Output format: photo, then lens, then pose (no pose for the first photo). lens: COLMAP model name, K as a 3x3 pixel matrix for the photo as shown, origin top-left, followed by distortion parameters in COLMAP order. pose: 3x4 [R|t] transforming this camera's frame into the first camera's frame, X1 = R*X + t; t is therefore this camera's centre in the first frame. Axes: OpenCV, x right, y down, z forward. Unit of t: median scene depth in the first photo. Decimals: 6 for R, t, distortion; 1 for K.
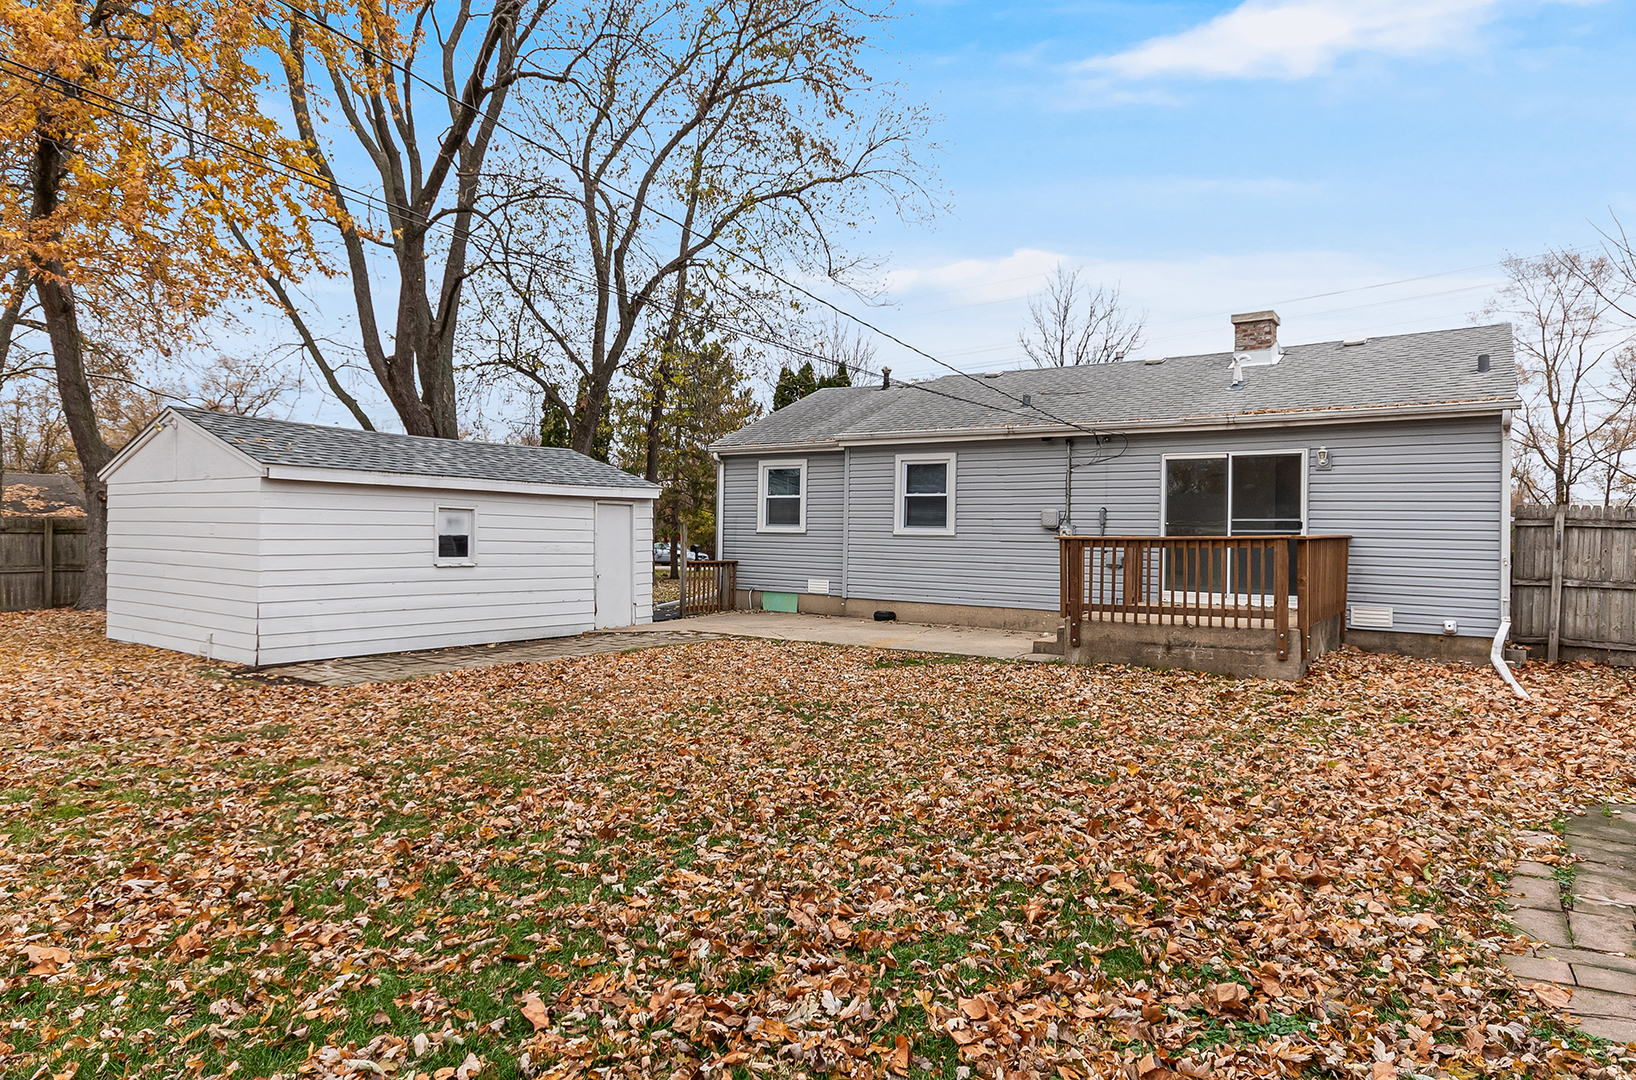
lens RADIAL K [[970.7, 0, 817.4], [0, 970.7, 539.1], [0, 0, 1]] dist [-0.001549, 0.000333]
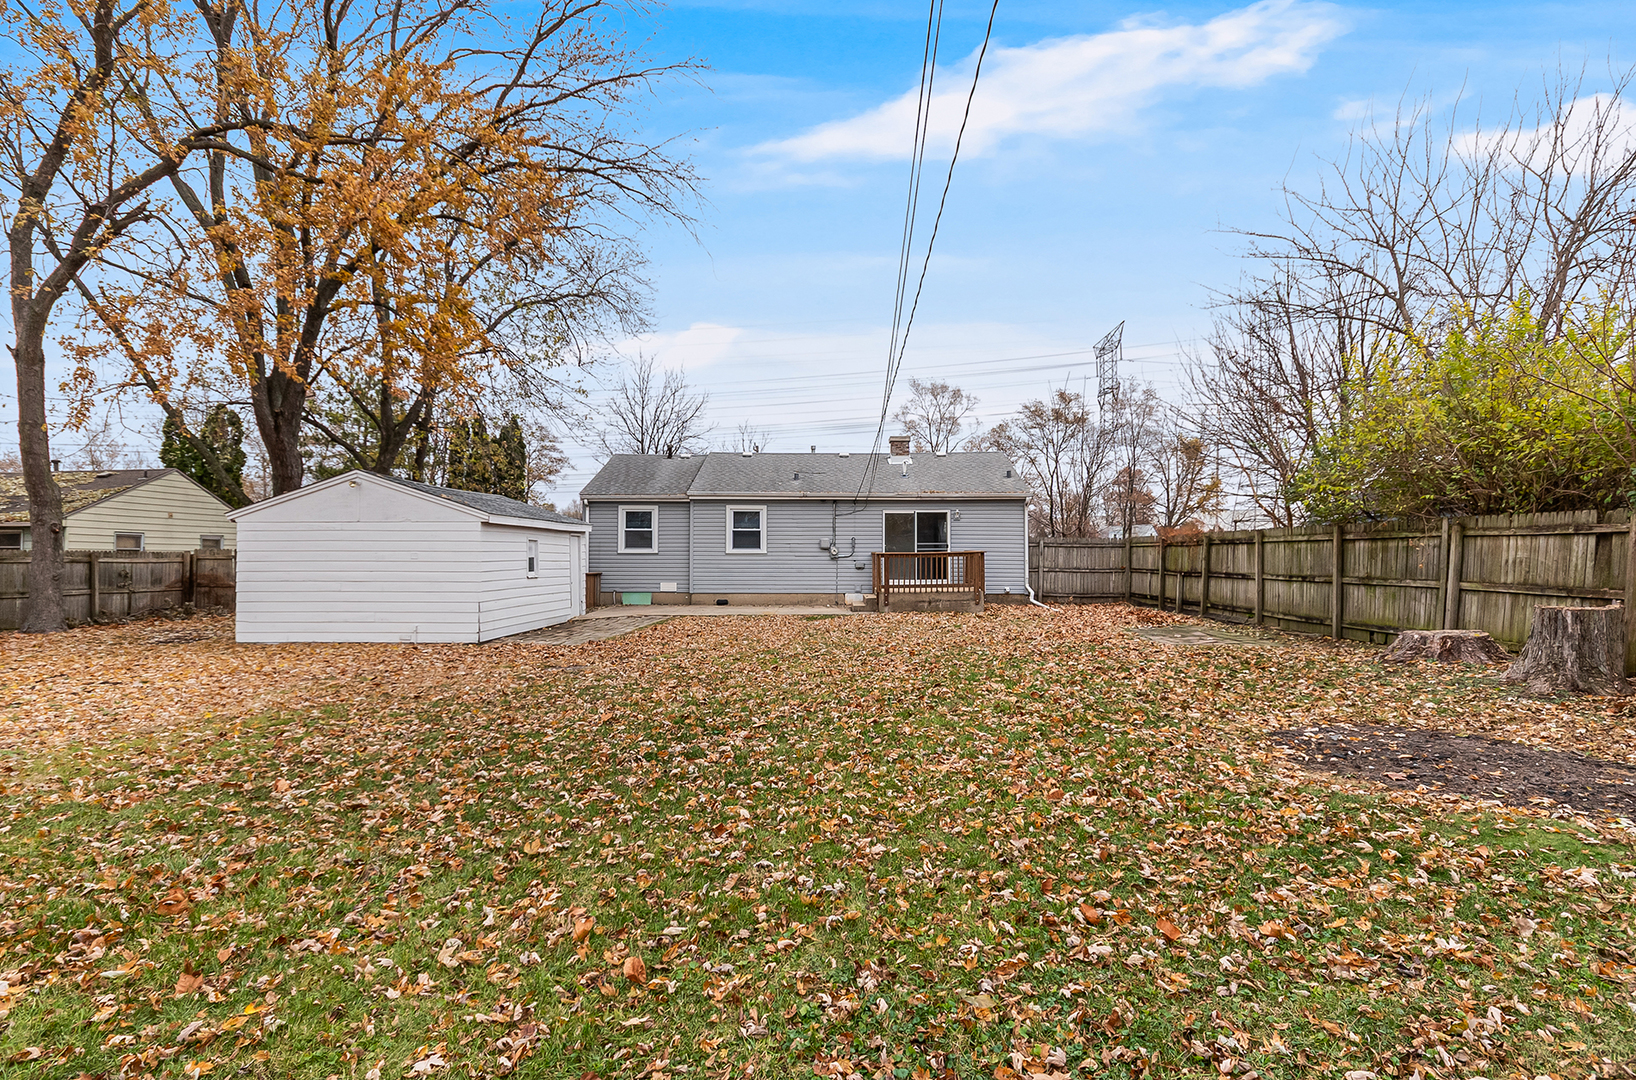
lens RADIAL K [[868.7, 0, 818.4], [0, 868.7, 544.4], [0, 0, 1]] dist [0.003886, 0.000477]
pose [[0.827108, -0.007069, 0.561999, -0.652474], [0.014136, 0.999866, -0.008227, -0.005602], [-0.561866, 0.014749, 0.827097, -0.335989]]
